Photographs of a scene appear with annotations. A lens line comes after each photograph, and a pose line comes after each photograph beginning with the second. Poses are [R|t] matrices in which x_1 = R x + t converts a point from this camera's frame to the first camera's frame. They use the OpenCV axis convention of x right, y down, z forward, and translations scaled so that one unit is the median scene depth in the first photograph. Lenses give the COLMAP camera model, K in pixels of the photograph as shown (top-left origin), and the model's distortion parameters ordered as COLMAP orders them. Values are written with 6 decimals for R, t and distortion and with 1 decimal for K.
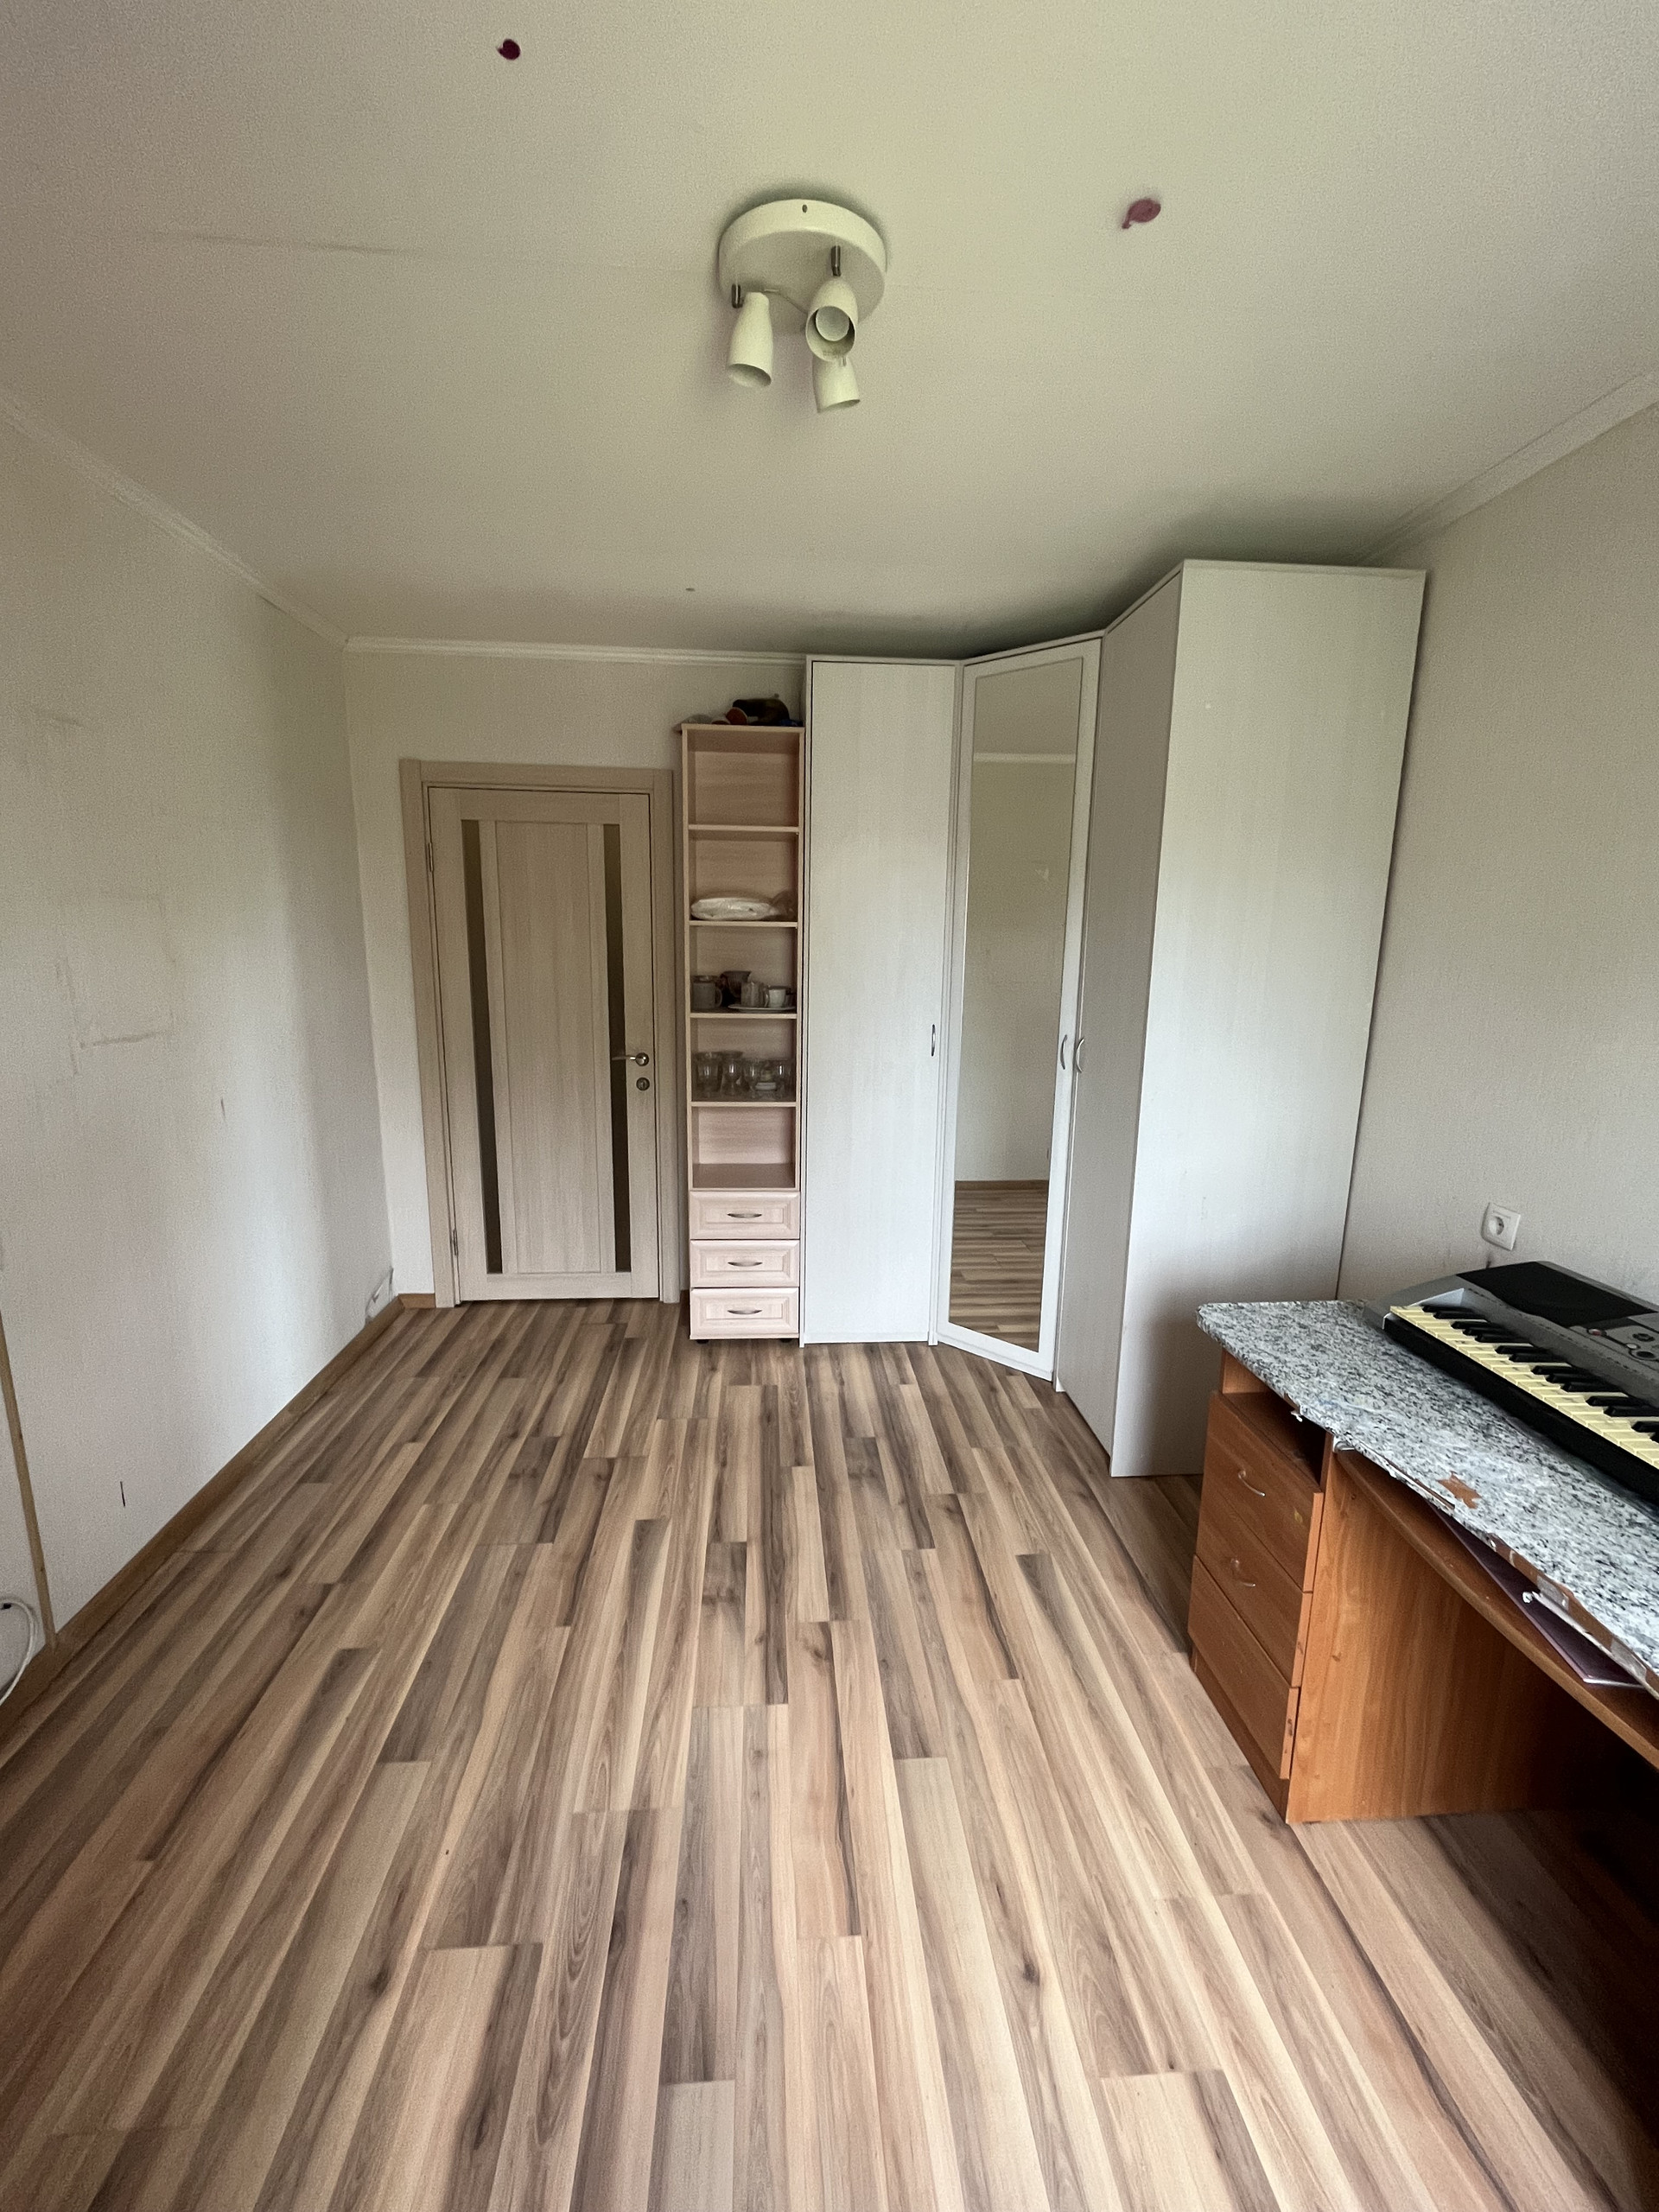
lens RADIAL K [[897.4, 0, 817.6], [0, 897.4, 1107.6], [0, 0, 1]] dist [-0.004332, 0.000559]
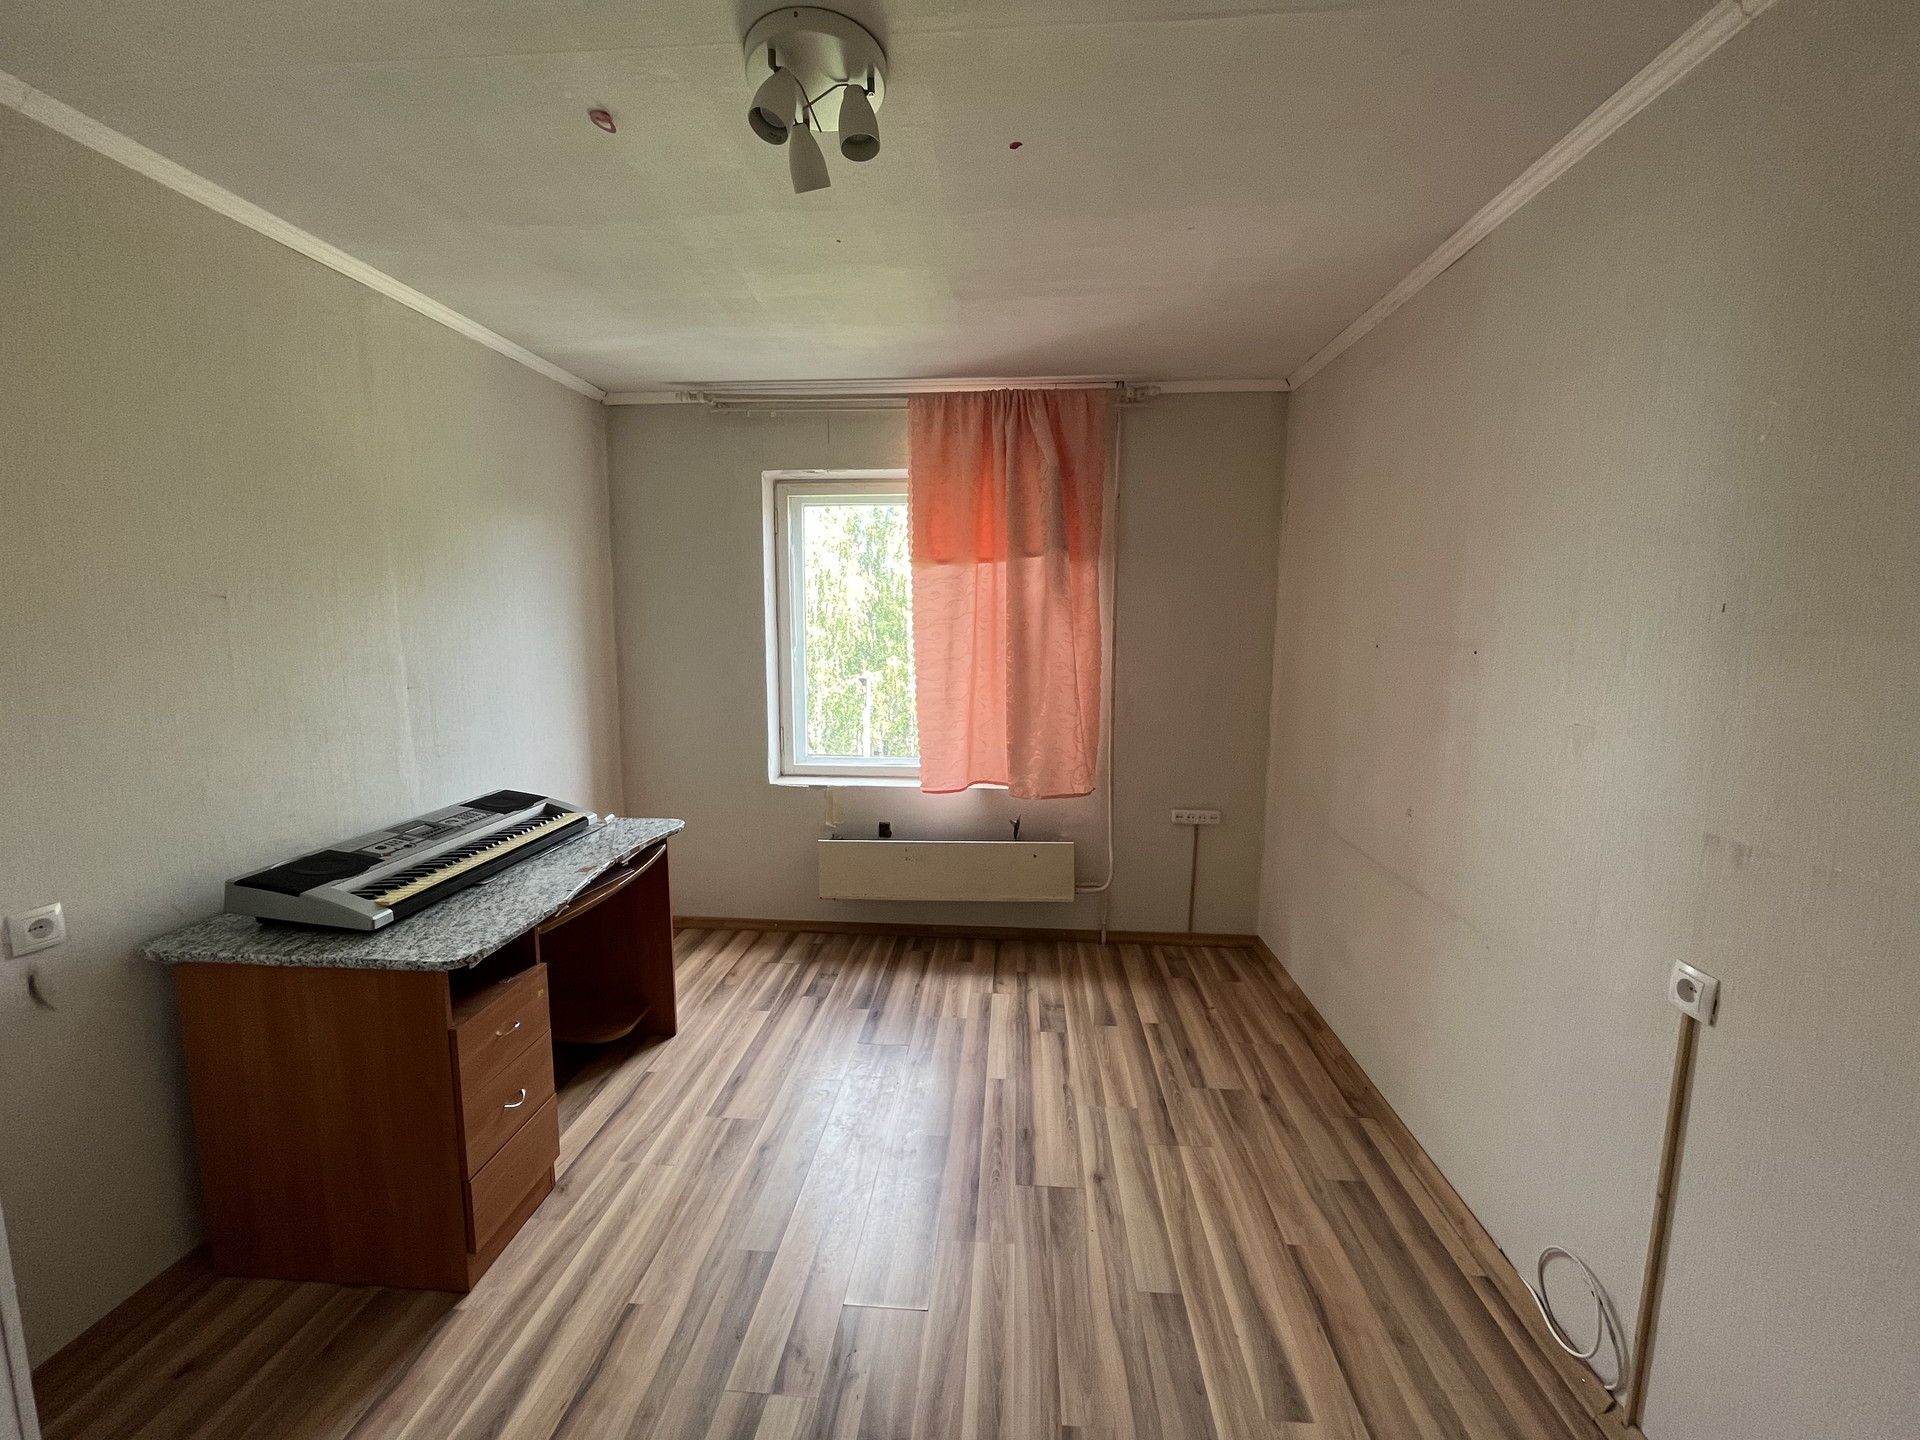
lens RADIAL K [[778.9, 0, 960.3], [0, 778.9, 721.2], [0, 0, 1]] dist [-0.004332, 0.000559]
pose [[-0.990710, -0.035935, 0.131156, -0.314025], [0.006484, 0.950875, 0.309509, -0.369653], [-0.135835, 0.307484, -0.941808, 1.882266]]
